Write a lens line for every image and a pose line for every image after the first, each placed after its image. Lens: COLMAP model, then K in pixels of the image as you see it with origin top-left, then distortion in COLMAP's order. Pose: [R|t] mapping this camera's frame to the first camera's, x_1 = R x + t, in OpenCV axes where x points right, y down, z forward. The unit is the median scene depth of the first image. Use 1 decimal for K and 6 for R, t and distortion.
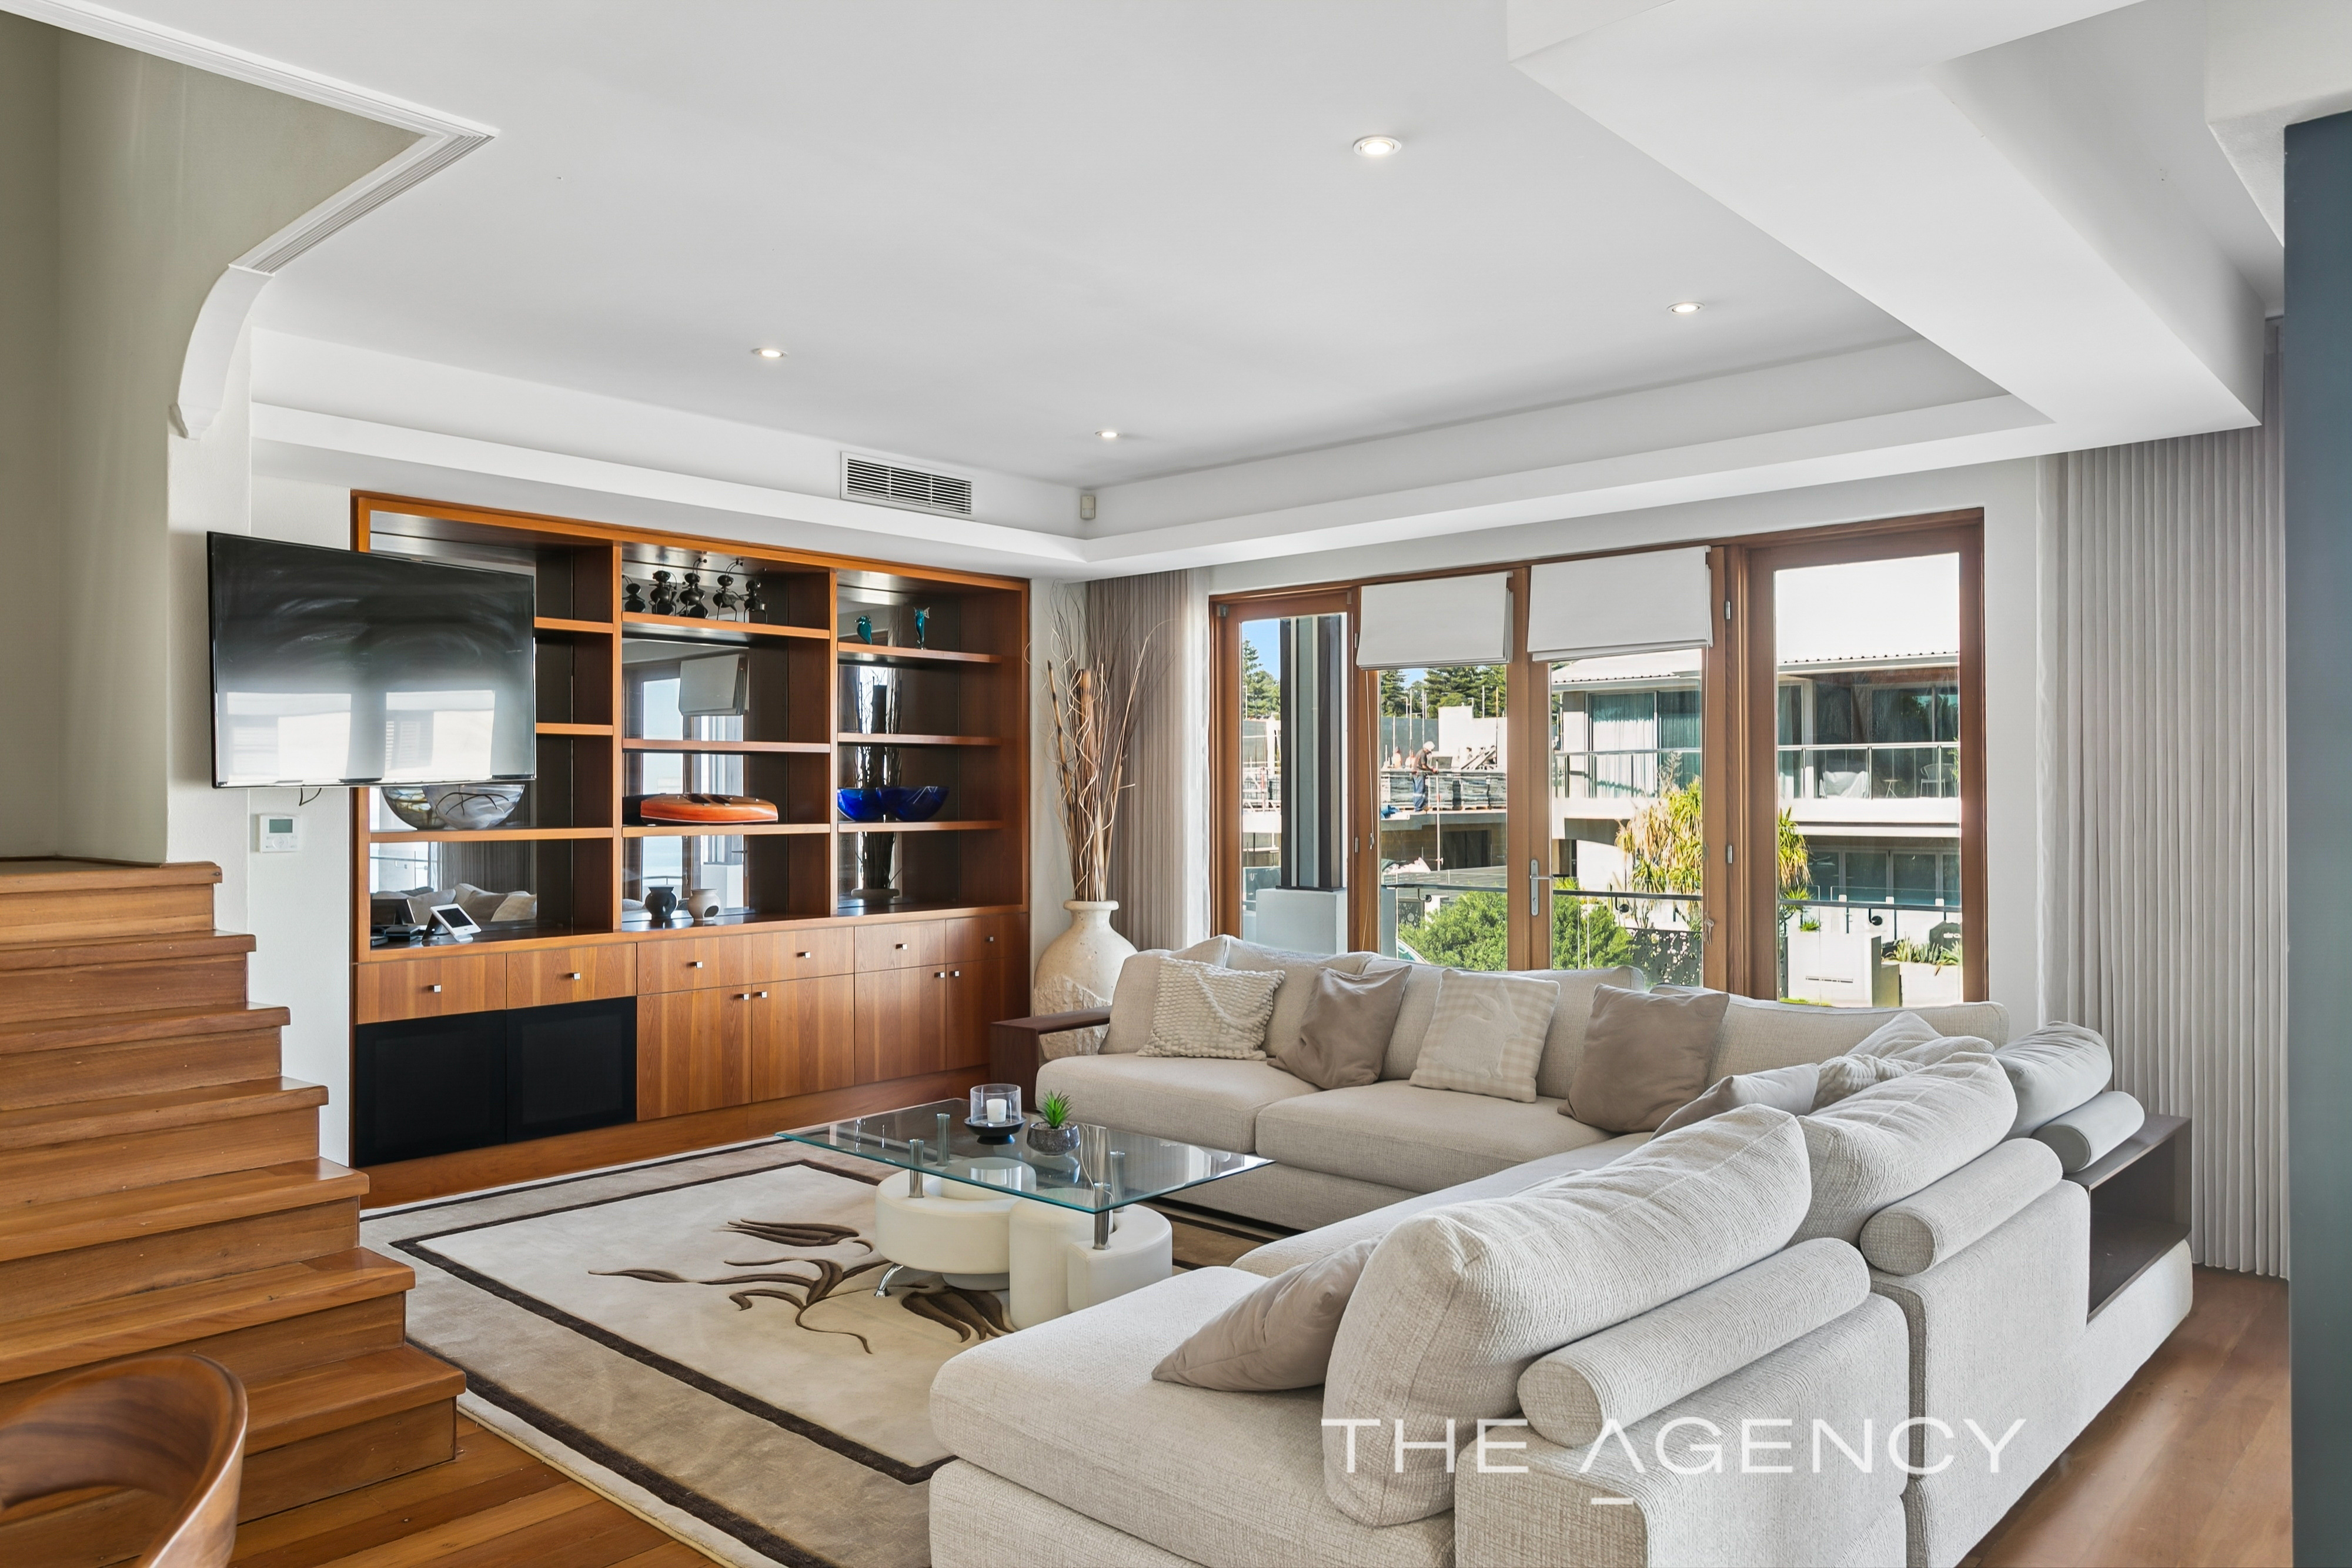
lens RADIAL K [[1599.6, 0, 1176.0], [0, 1599.6, 784.0], [0, 0, 1]] dist [-0.007216, 0.003937]
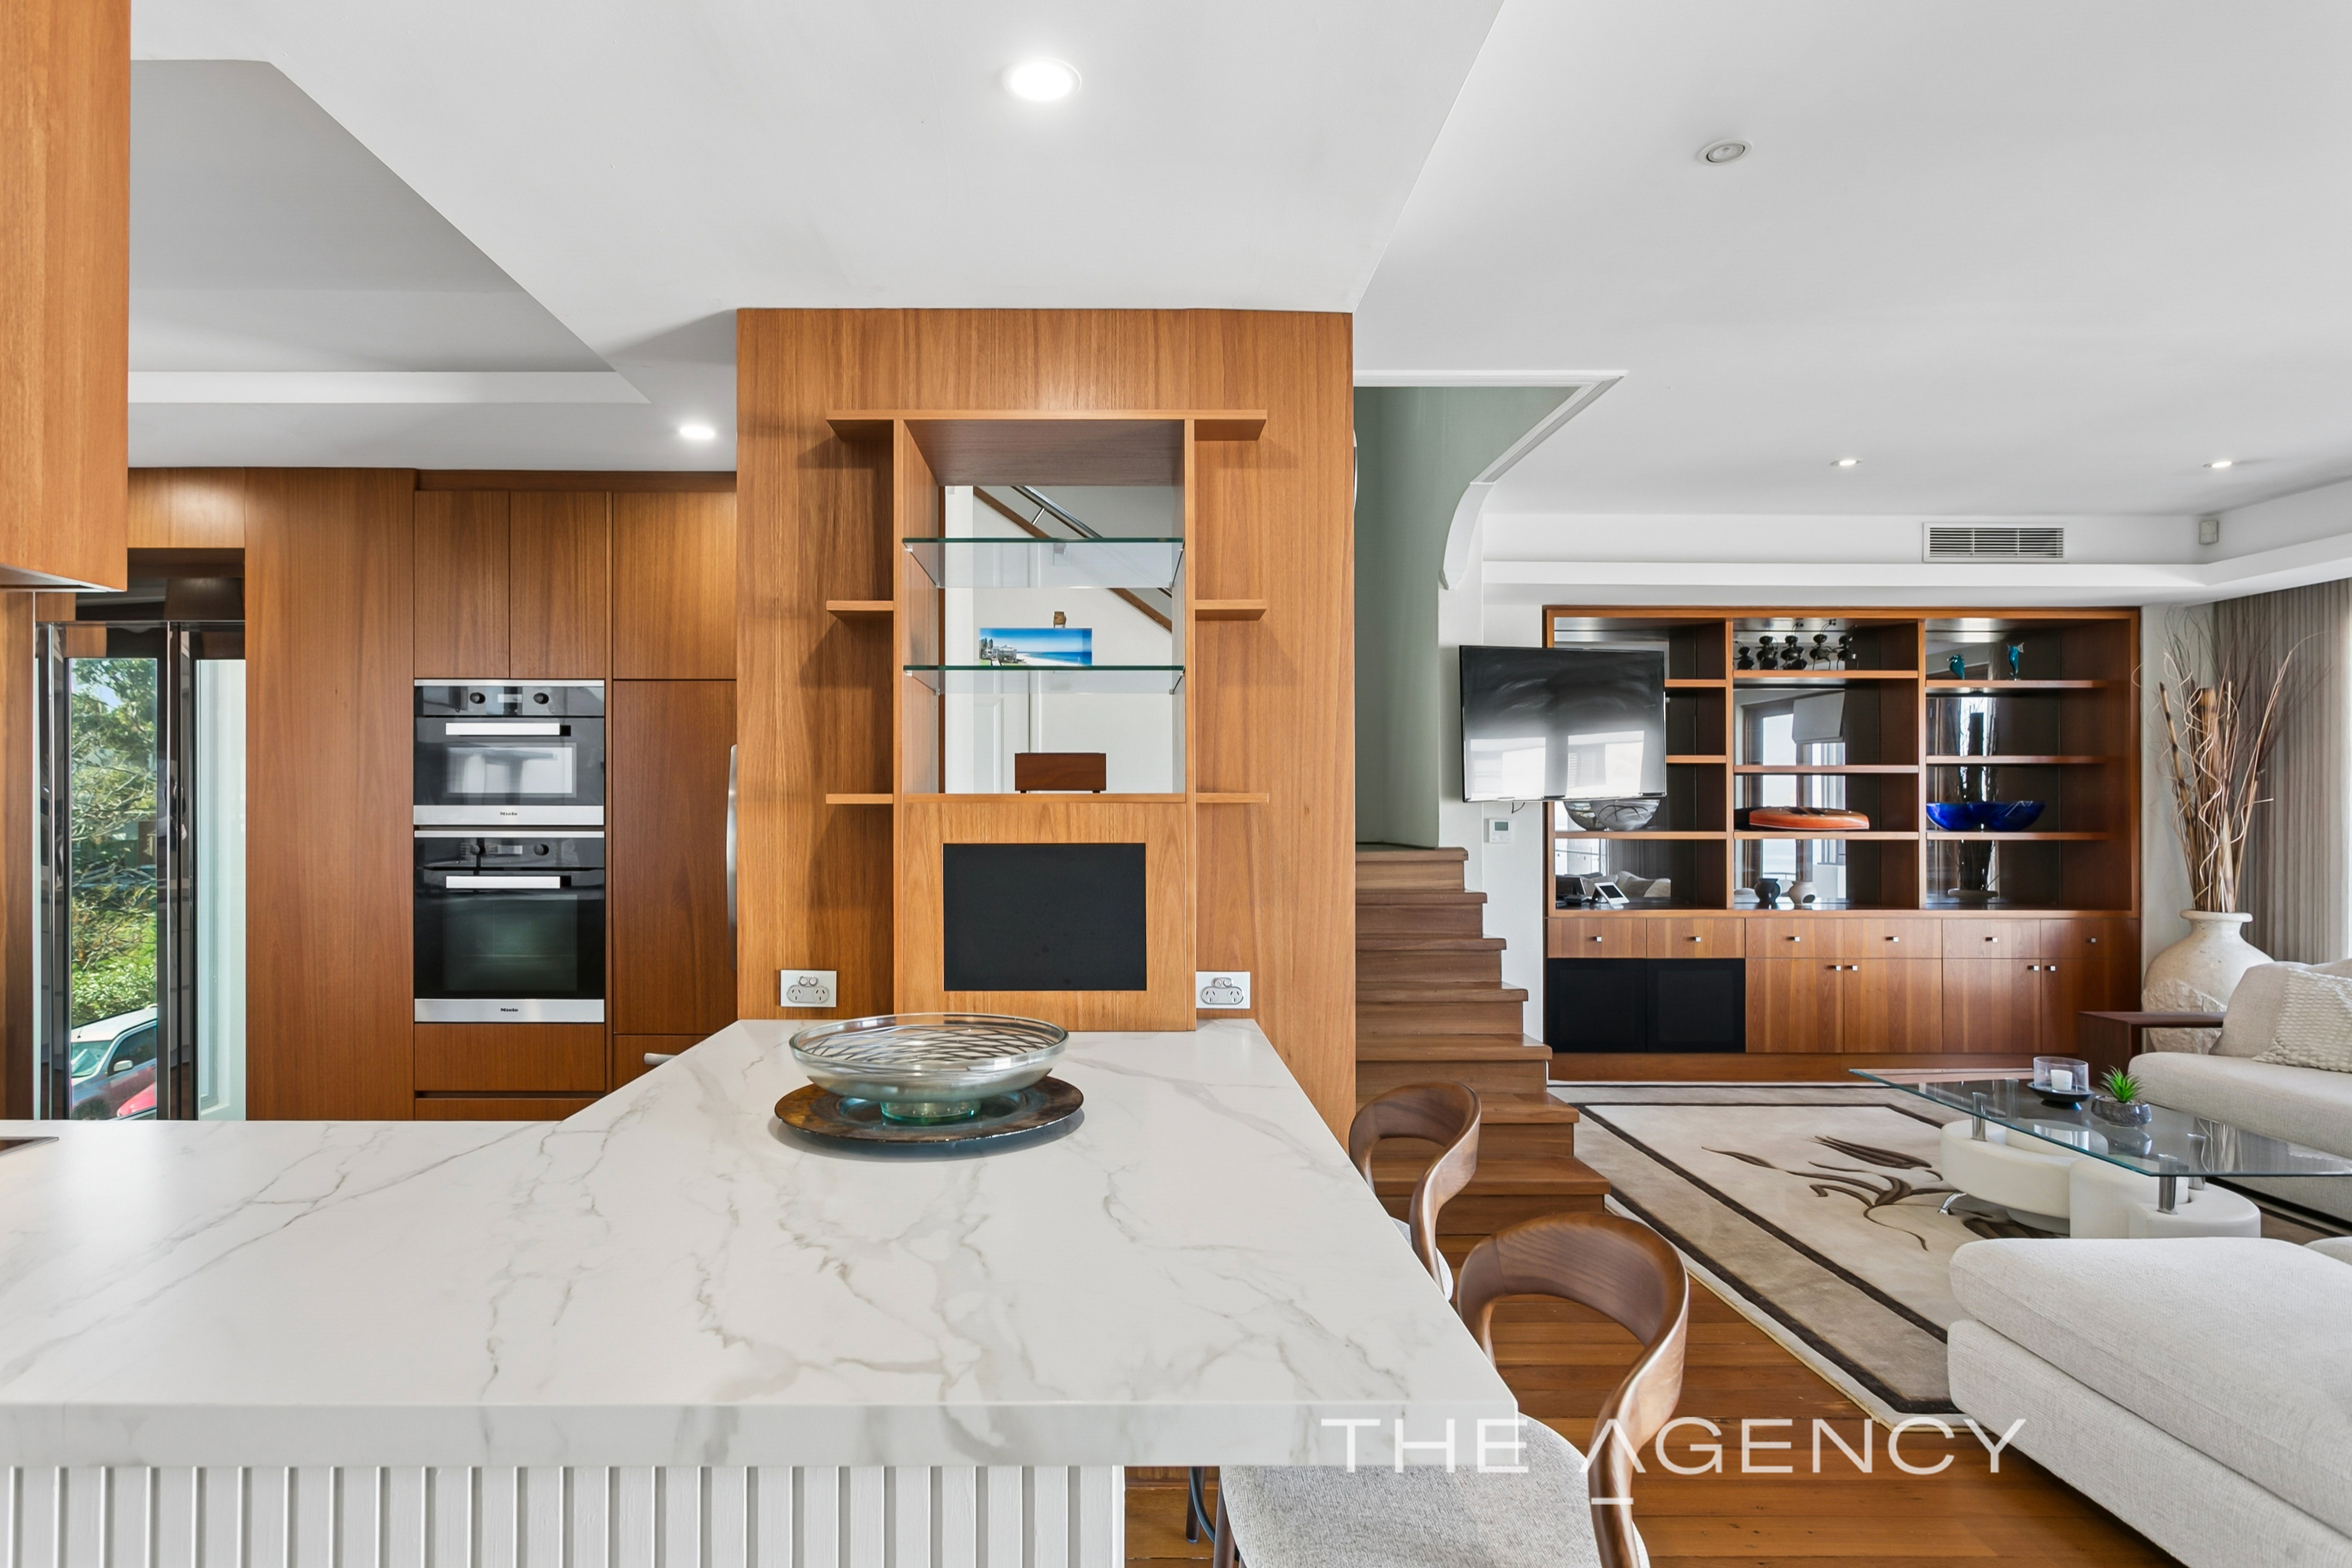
lens RADIAL K [[1244.6, 0, 1176.0], [0, 1244.6, 784.0], [0, 0, 1]] dist [0.027200, 0.001505]
pose [[0.718858, -0.009670, -0.695090, 0.051615], [0.001405, 0.999921, -0.012457, -0.000359], [0.695156, 0.007978, 0.718815, -0.086524]]
